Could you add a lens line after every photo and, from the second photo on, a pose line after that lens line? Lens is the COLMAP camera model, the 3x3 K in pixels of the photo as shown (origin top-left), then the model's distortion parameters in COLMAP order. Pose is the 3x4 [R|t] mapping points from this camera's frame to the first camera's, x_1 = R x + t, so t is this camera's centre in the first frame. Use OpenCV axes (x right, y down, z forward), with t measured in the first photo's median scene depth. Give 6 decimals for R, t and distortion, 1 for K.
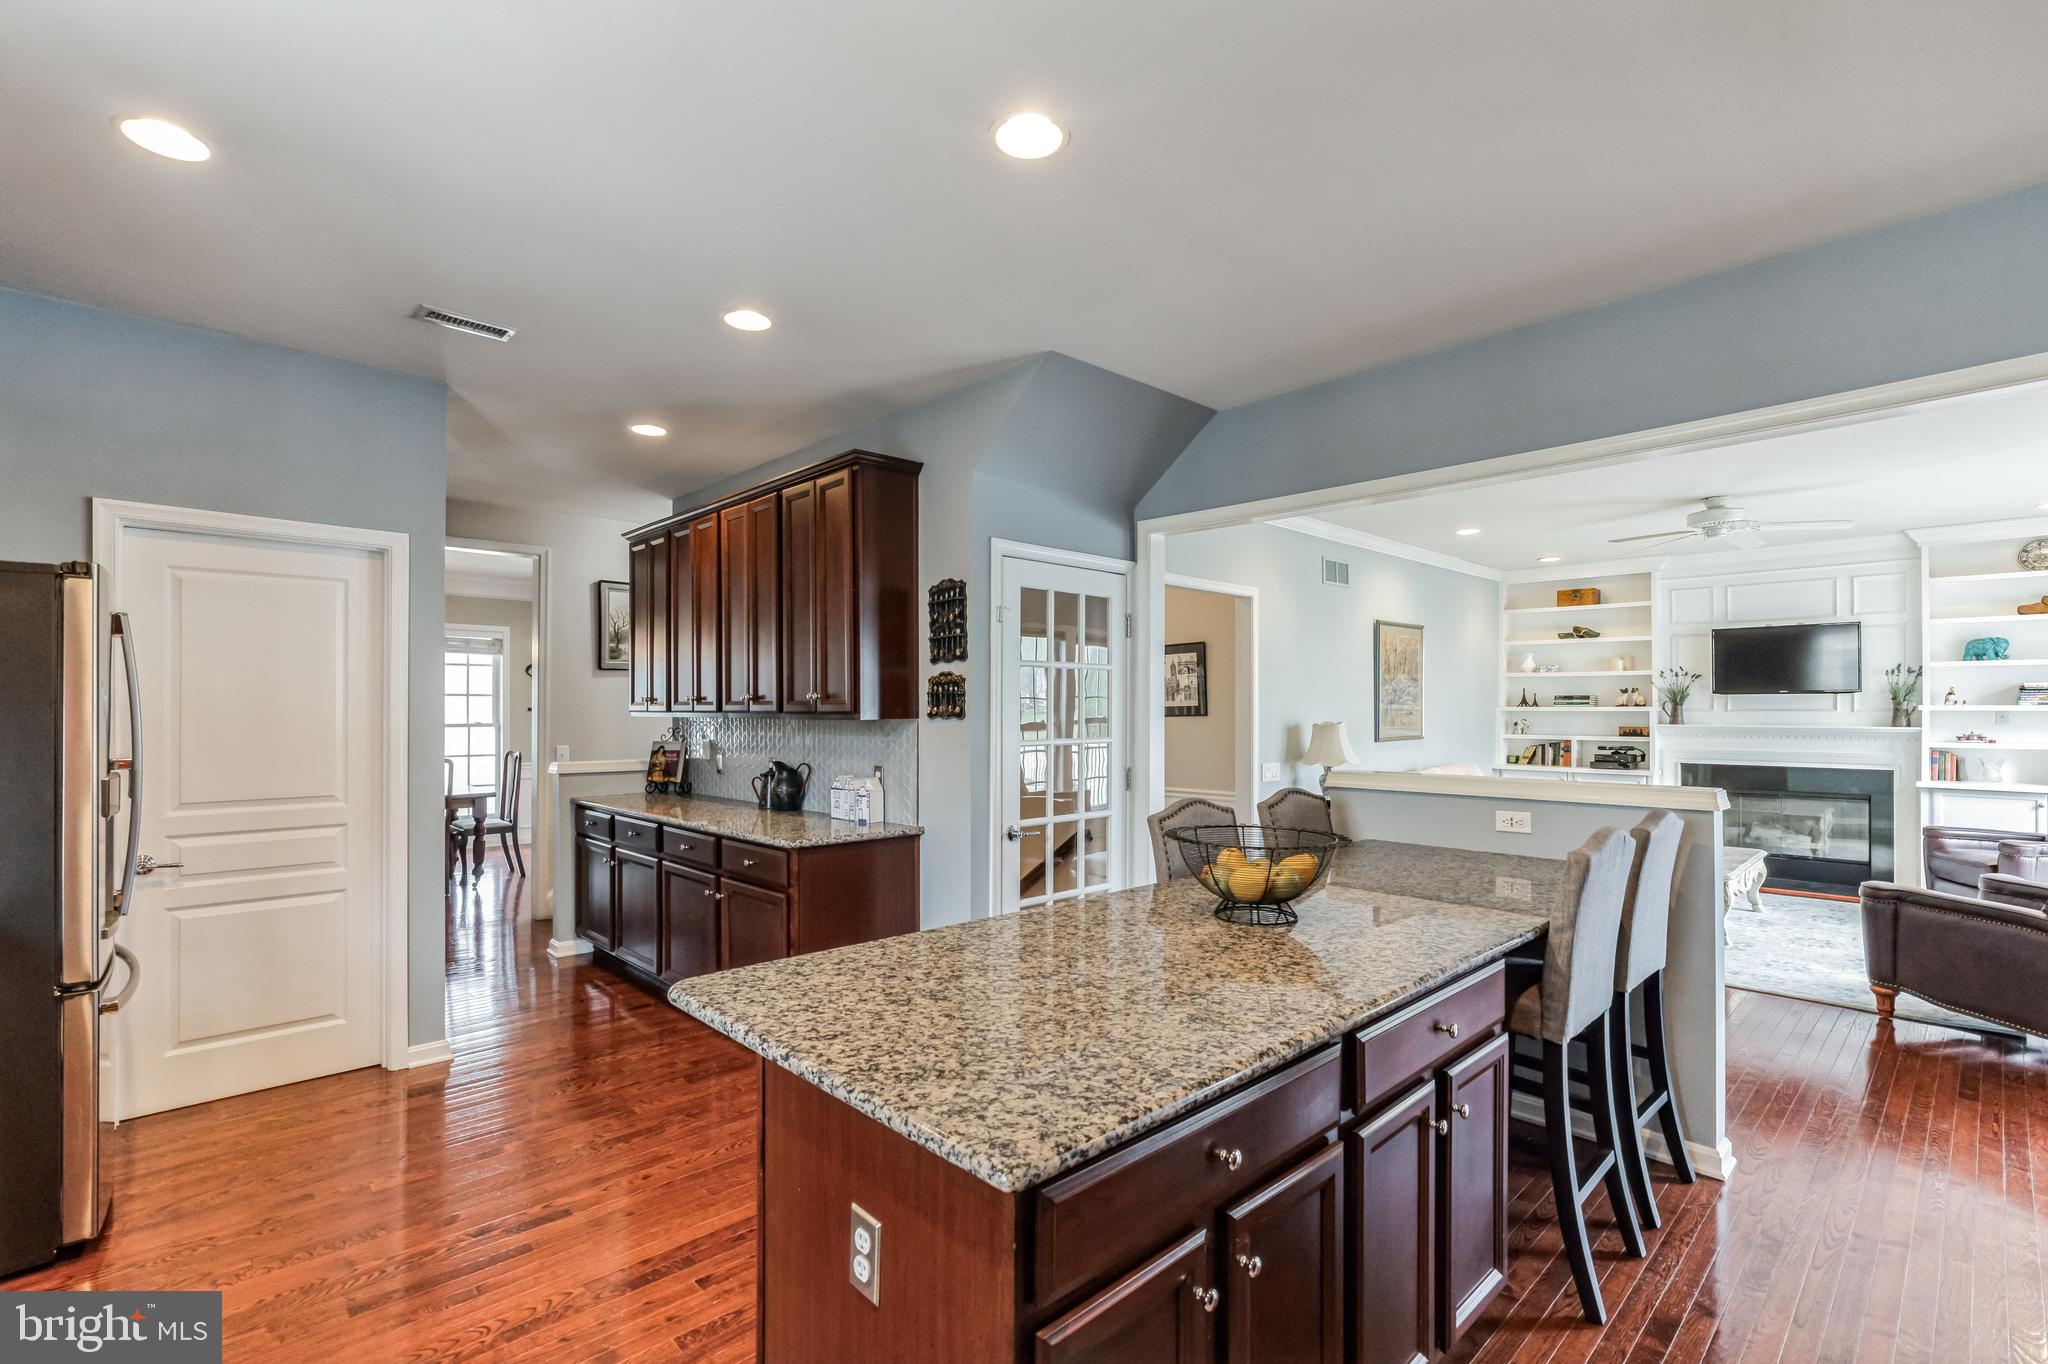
lens RADIAL K [[923.8, 0, 1008.0], [0, 923.8, 702.7], [0, 0, 1]] dist [-0.010939, 0.002528]
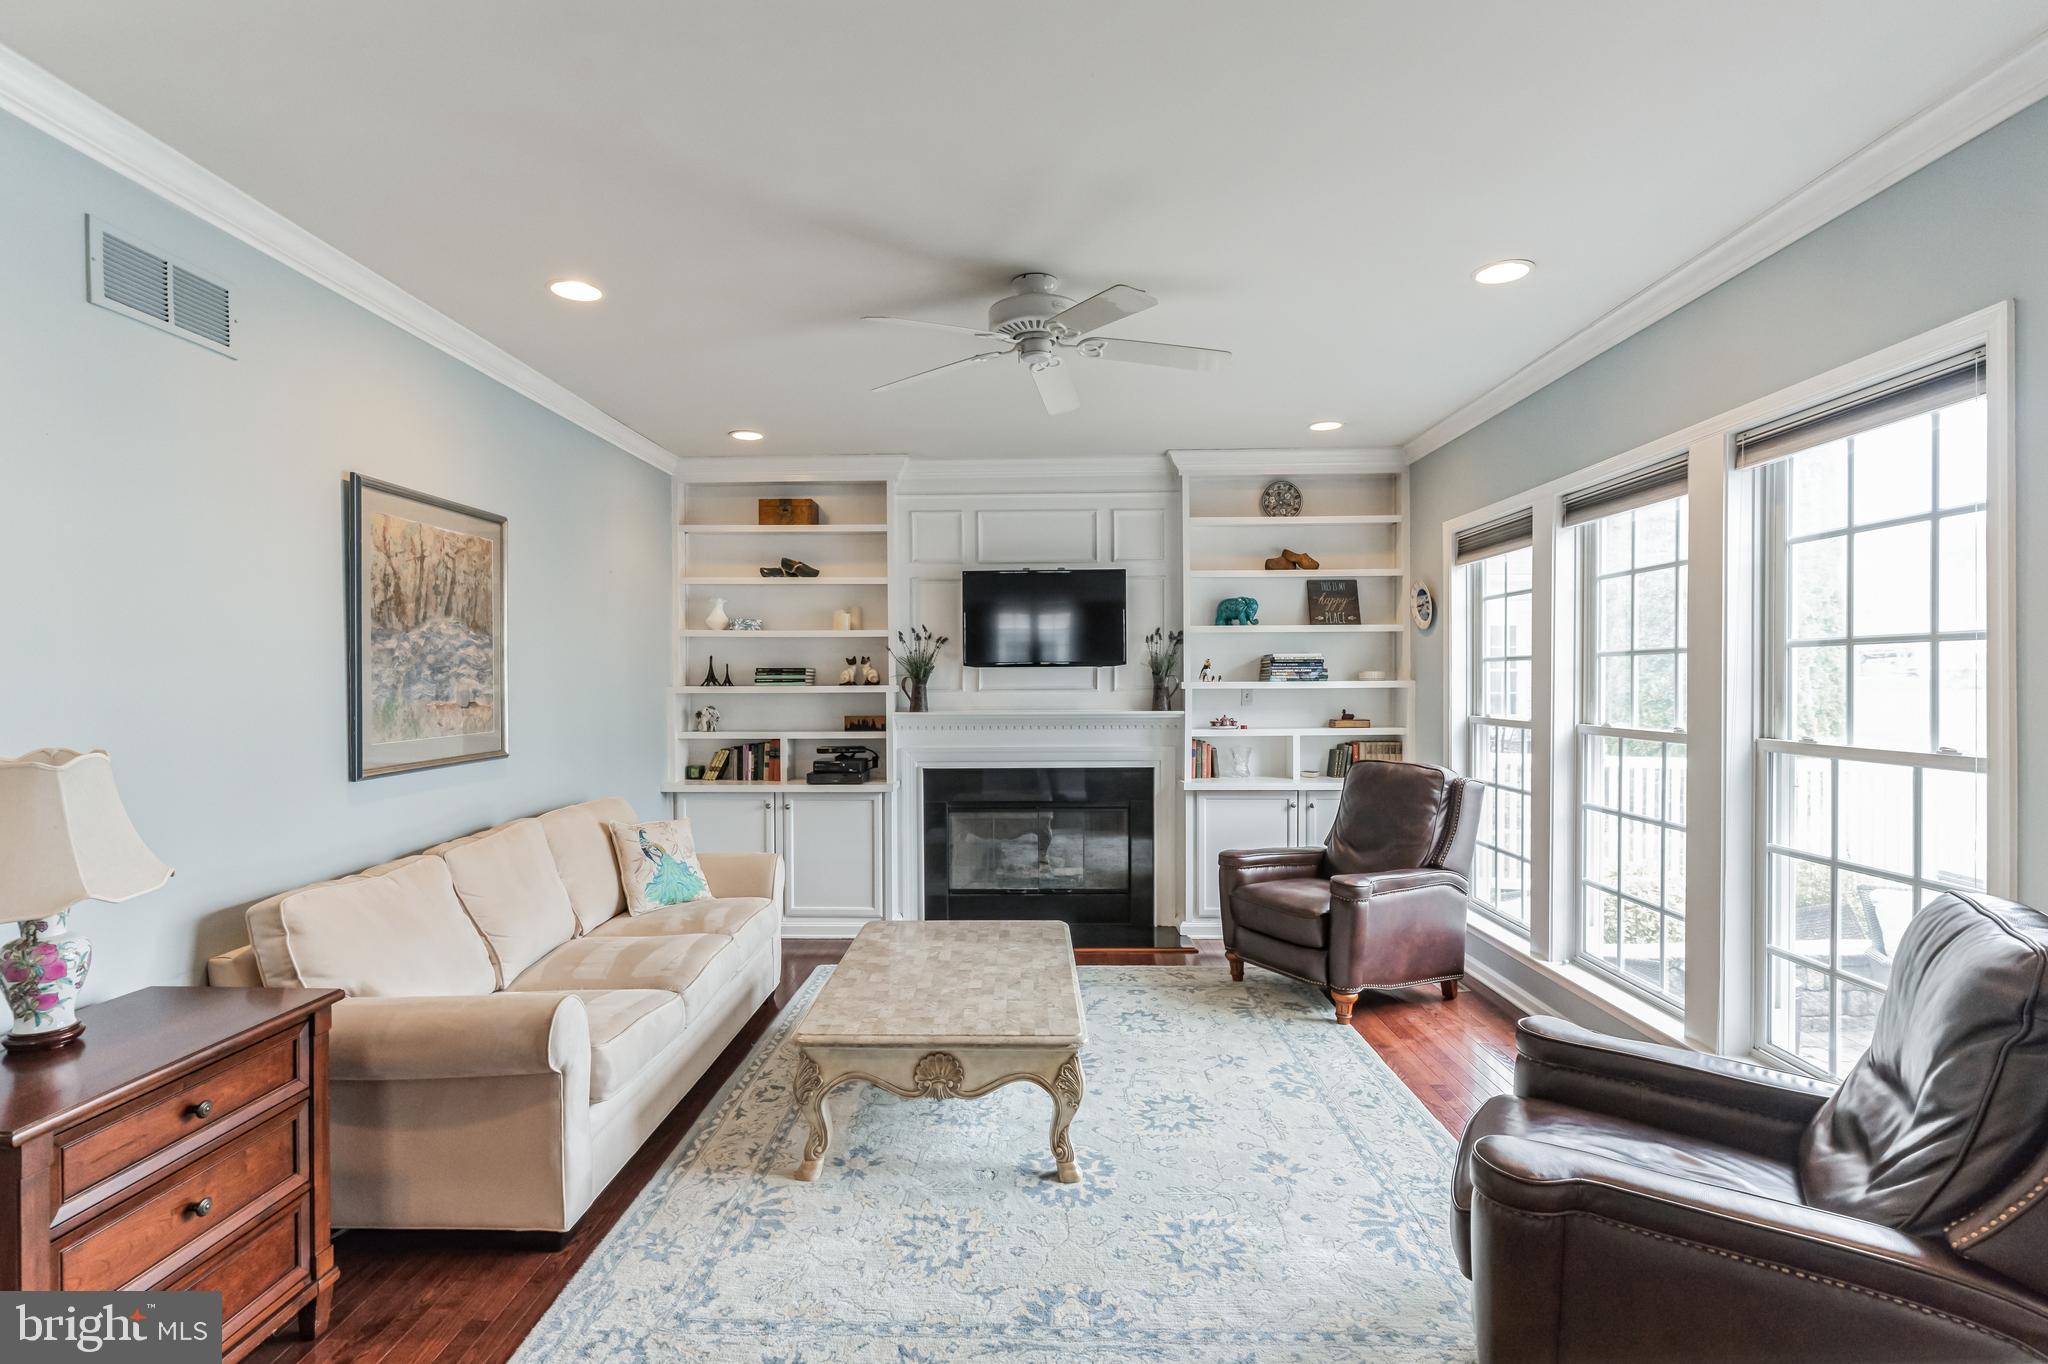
lens RADIAL K [[923.8, 0, 1005.0], [0, 923.8, 691.7], [0, 0, 1]] dist [-0.010939, 0.002528]
pose [[0.699421, -0.012132, 0.714607, 0.286736], [0.001717, 0.999882, 0.015295, -0.000944], [-0.714707, -0.009471, 0.699359, 0.478314]]
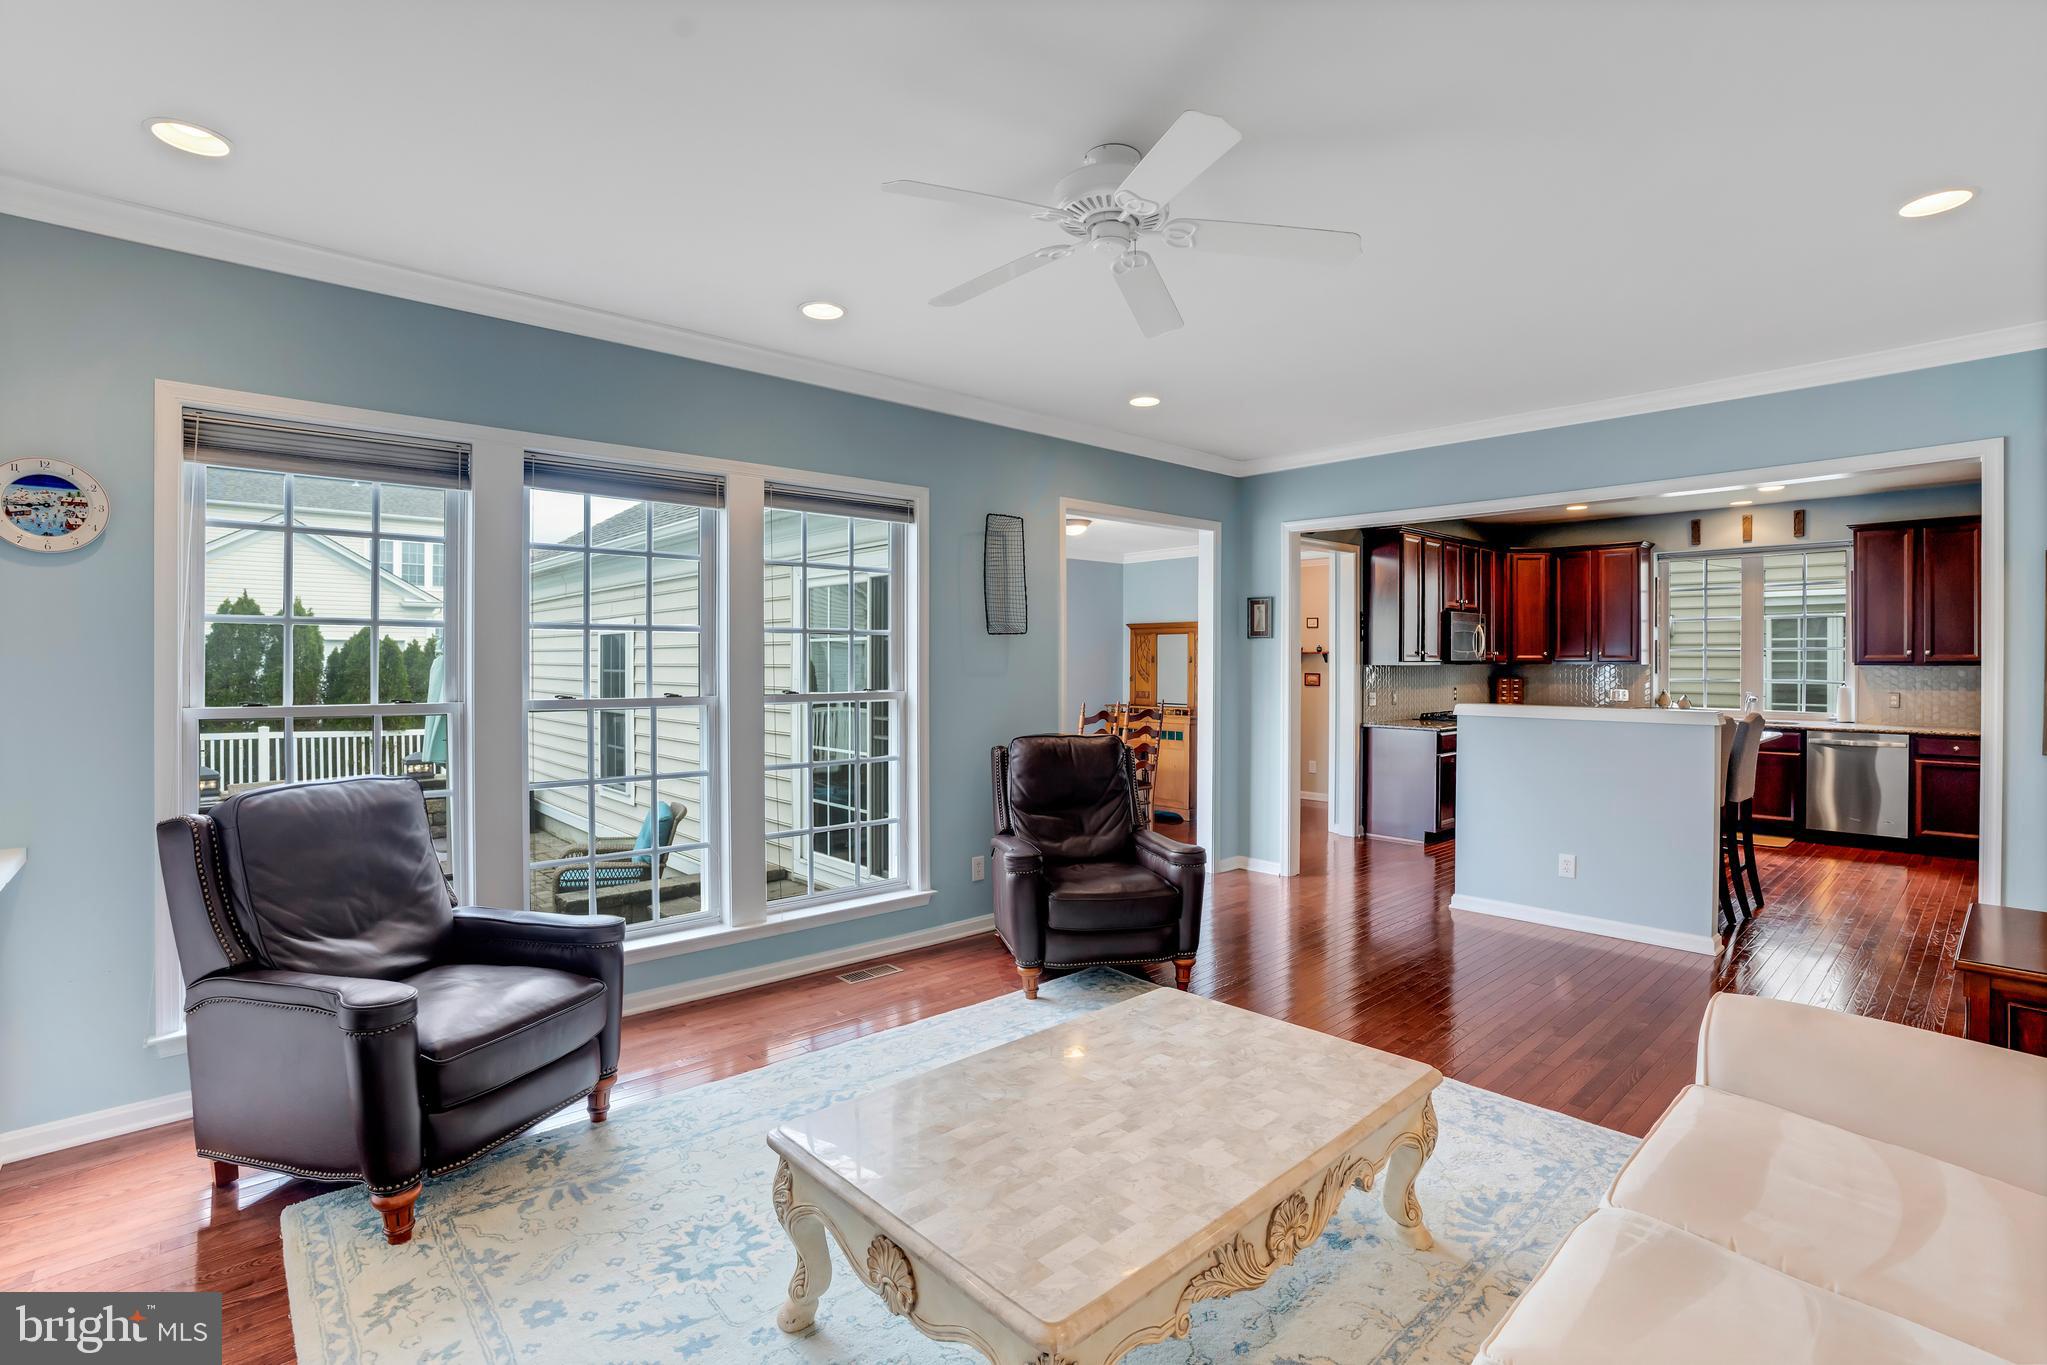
lens RADIAL K [[954.2, 0, 1009.9], [0, 954.2, 674.3], [0, 0, 1]] dist [-0.045350, 0.000006]
pose [[-0.999860, -0.000809, 0.016724, 0.568276], [-0.000700, 0.999978, 0.006553, 0.007286], [-0.016729, 0.006540, -0.999839, 0.999330]]
